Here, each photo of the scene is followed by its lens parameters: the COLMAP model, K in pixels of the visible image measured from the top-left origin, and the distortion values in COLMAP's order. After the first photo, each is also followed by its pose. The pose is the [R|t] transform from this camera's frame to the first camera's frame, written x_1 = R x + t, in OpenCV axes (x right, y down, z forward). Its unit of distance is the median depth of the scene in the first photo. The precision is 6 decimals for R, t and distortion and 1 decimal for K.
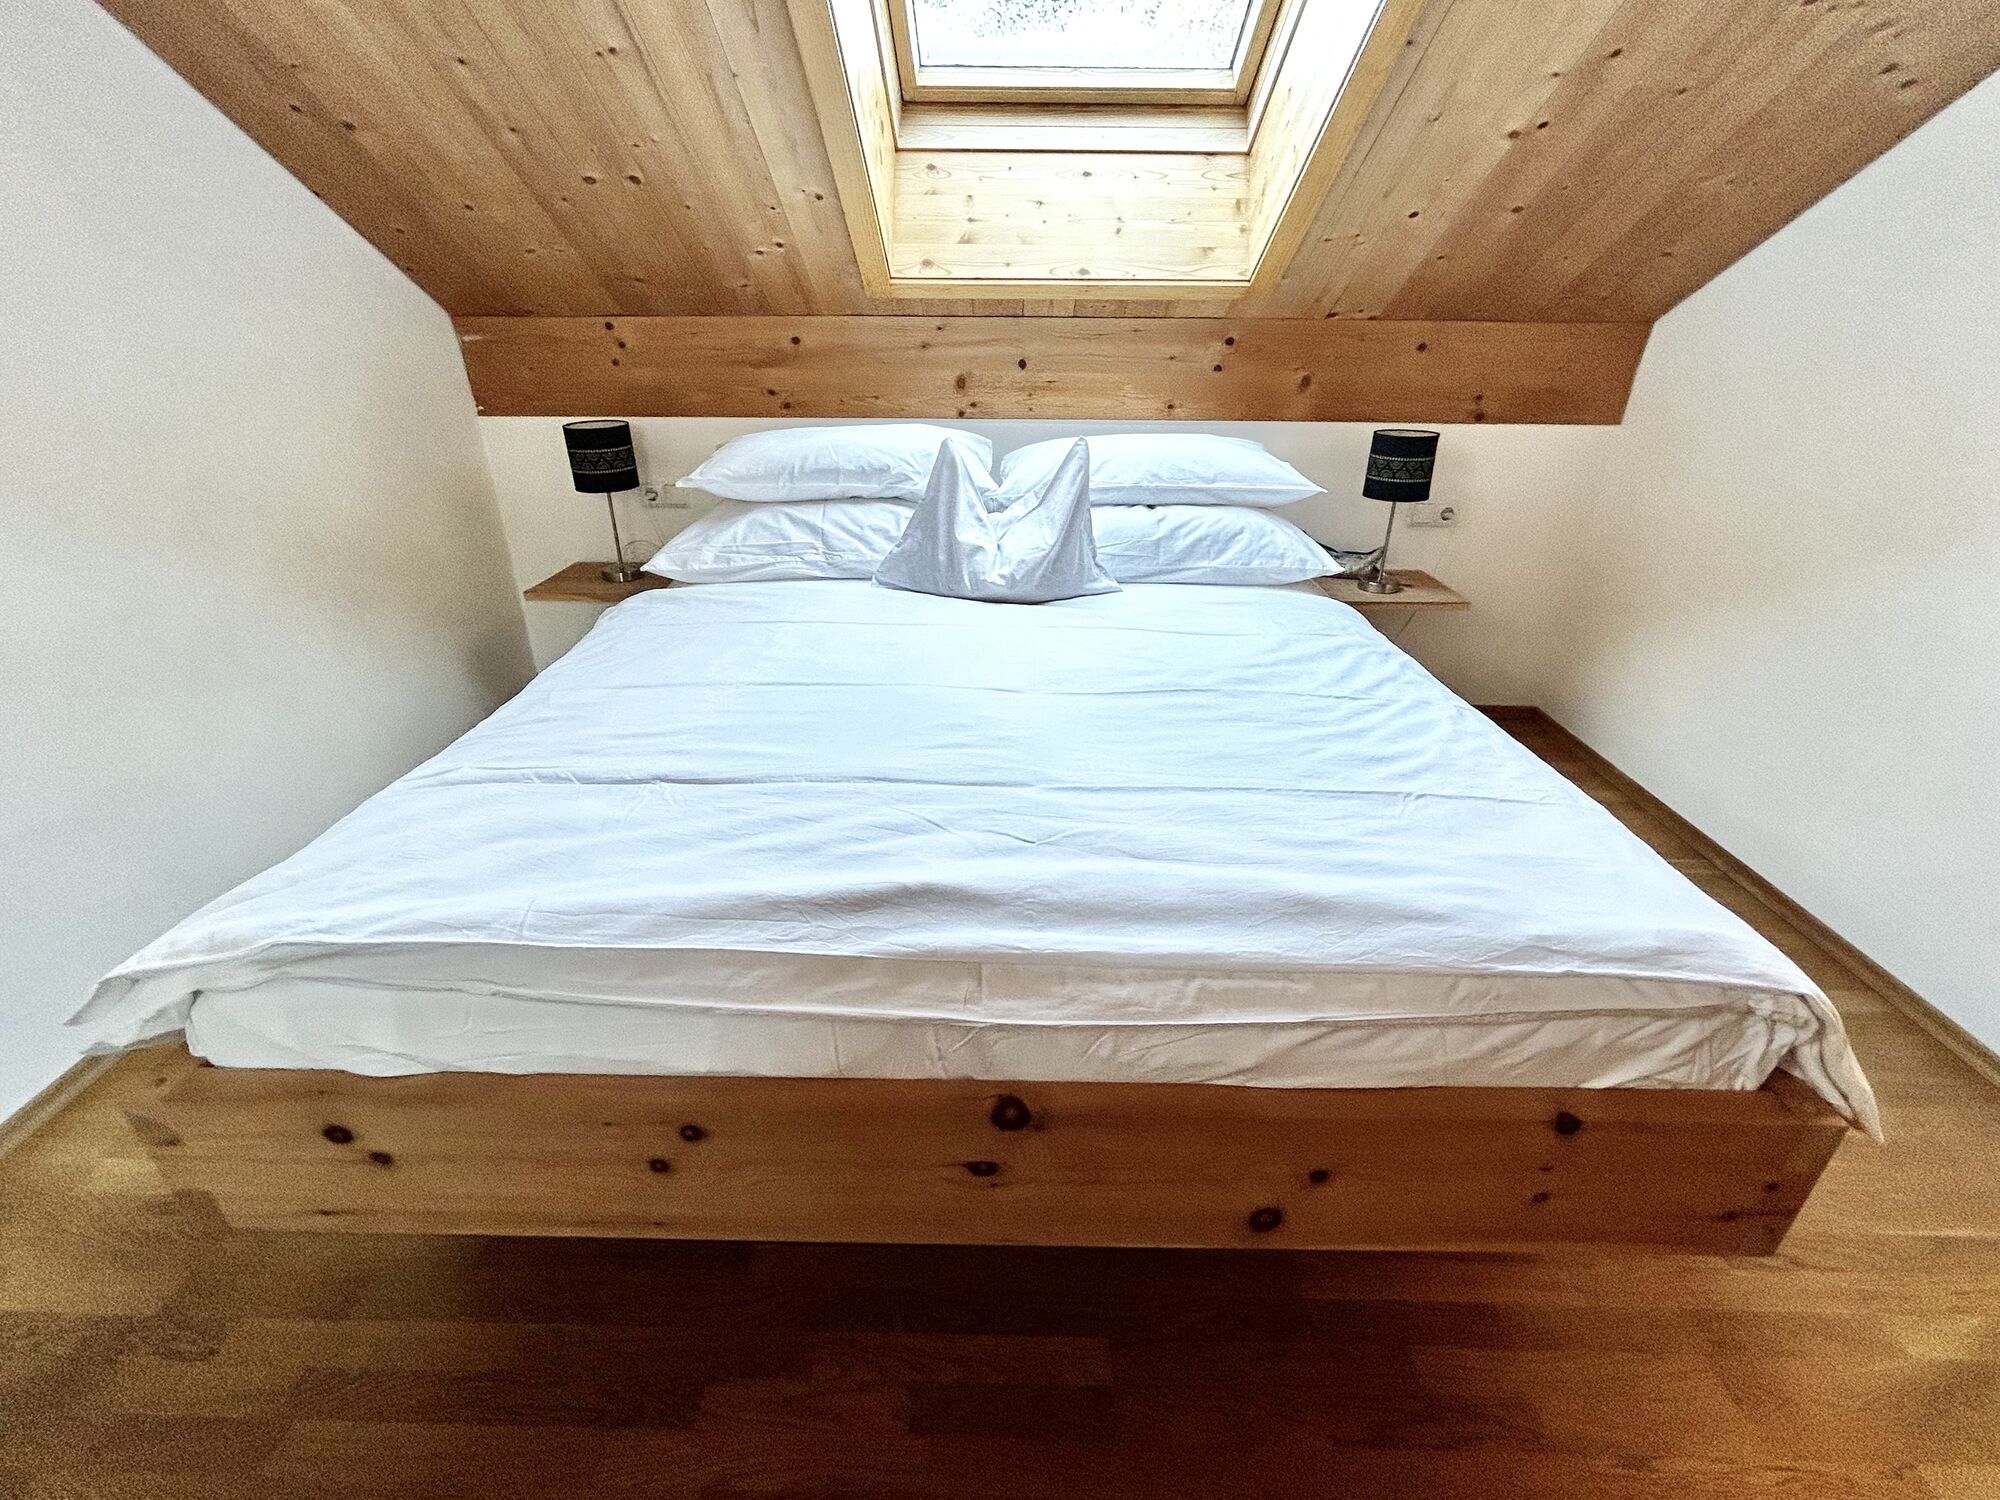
lens RADIAL K [[890.5, 0, 1004.7], [0, 890.5, 744.5], [0, 0, 1]] dist [-0.001555, -0.000038]
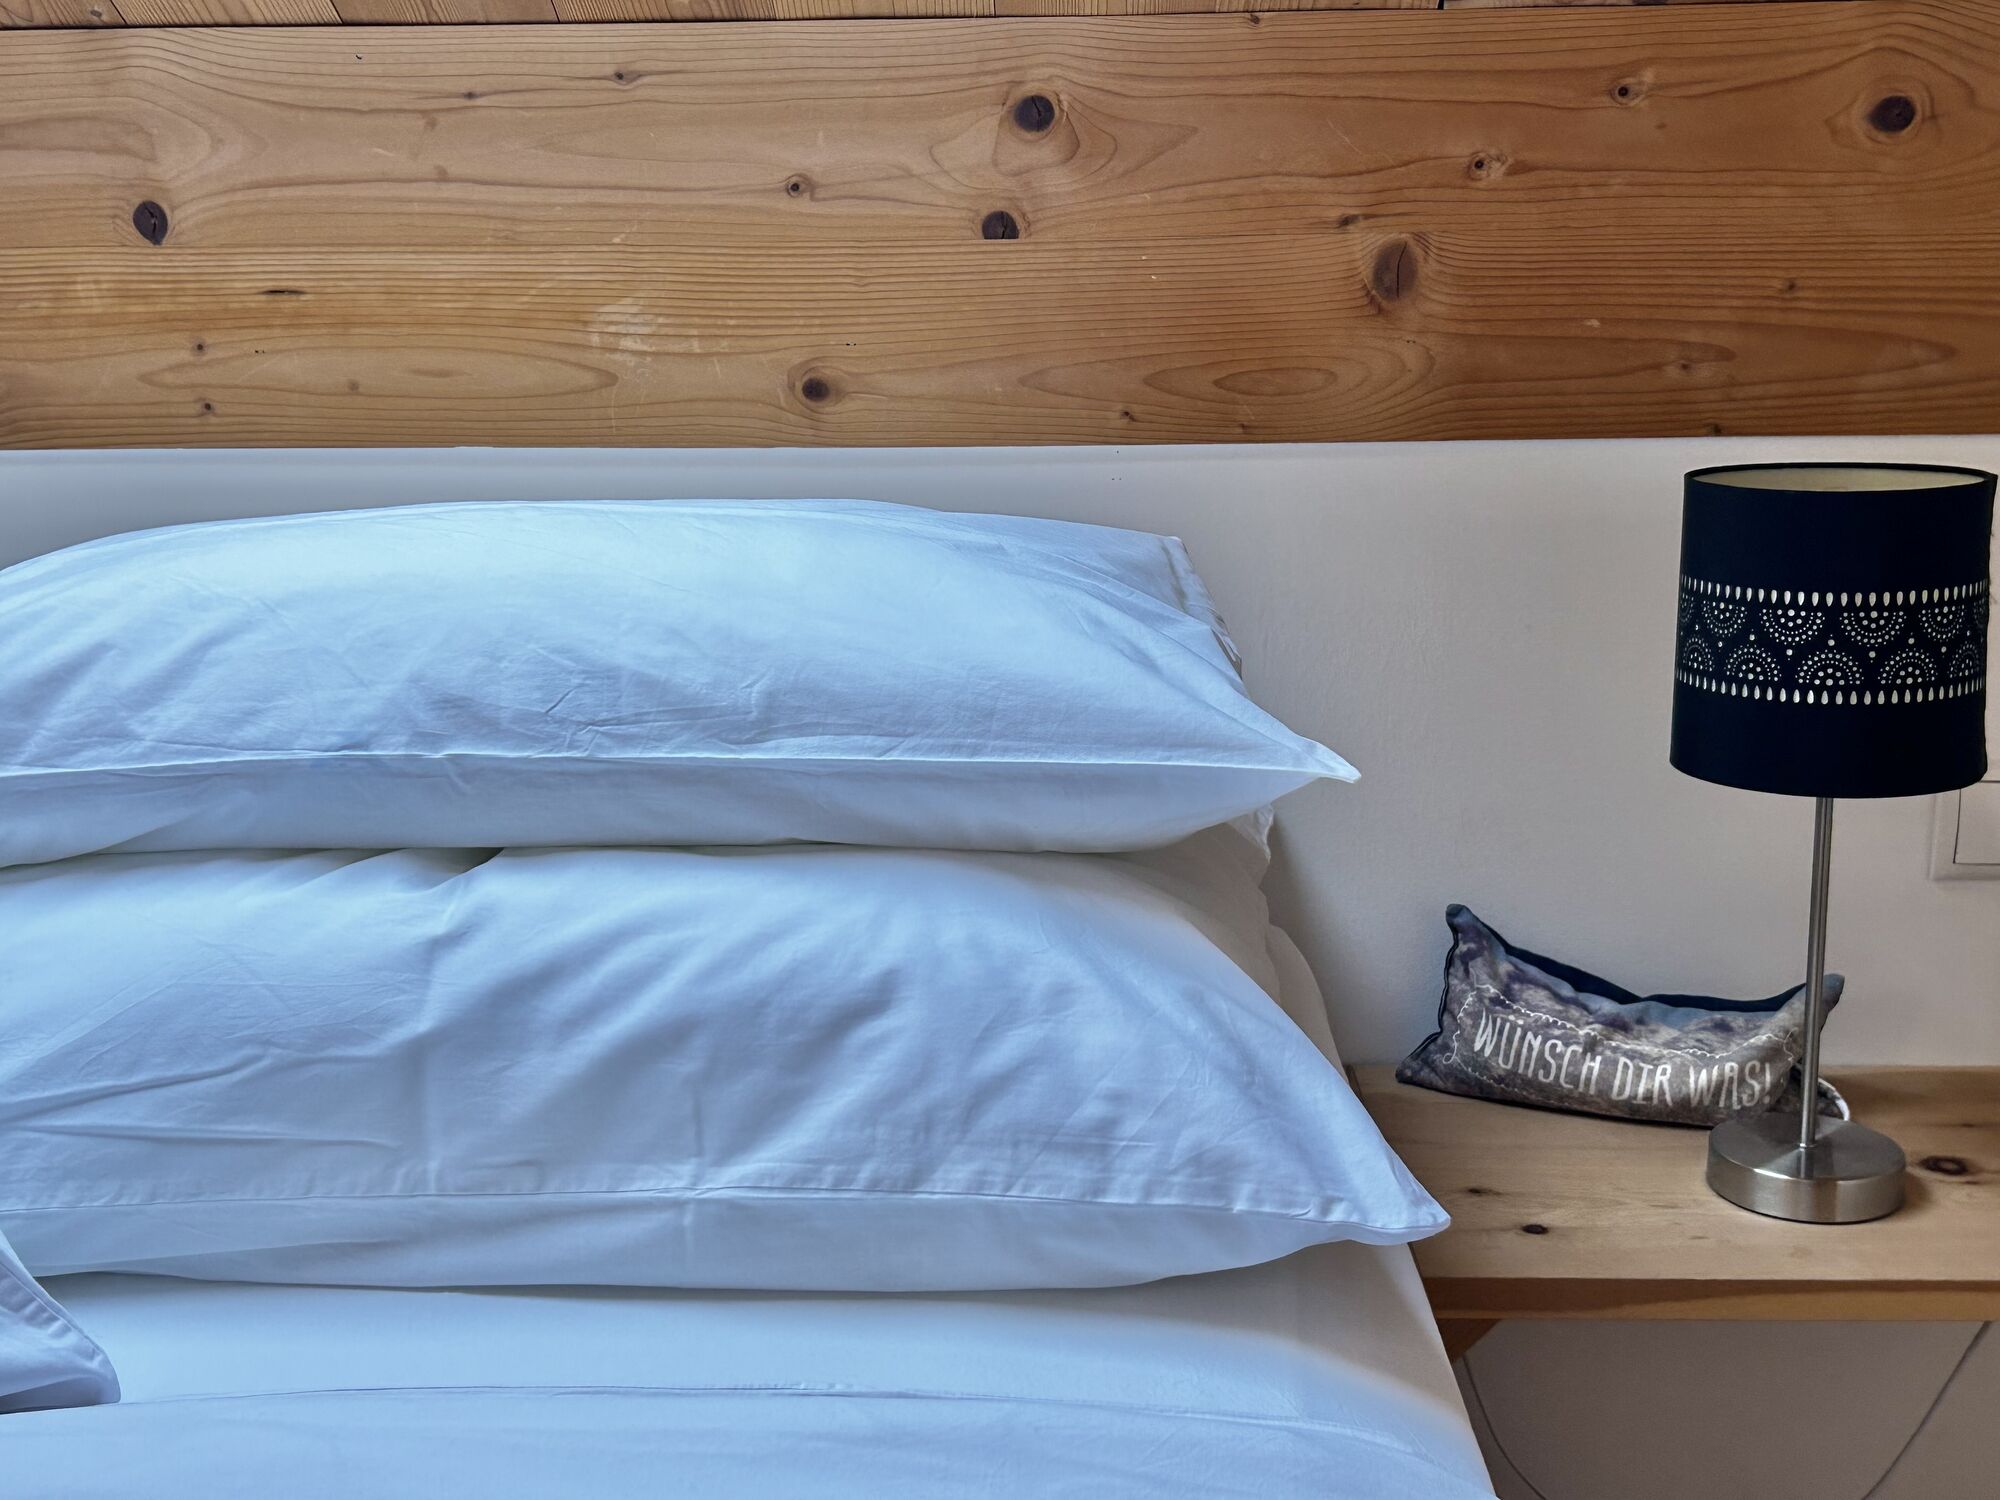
lens RADIAL K [[2376.1, 0, 999.2], [0, 2376.1, 752.6], [0, 0, 1]] dist [0.031897, 0.000000]
pose [[0.999006, -0.008868, -0.043687, 0.304938], [-0.001577, 0.972366, -0.233458, -0.170763], [0.044550, 0.233295, 0.971385, 0.504038]]
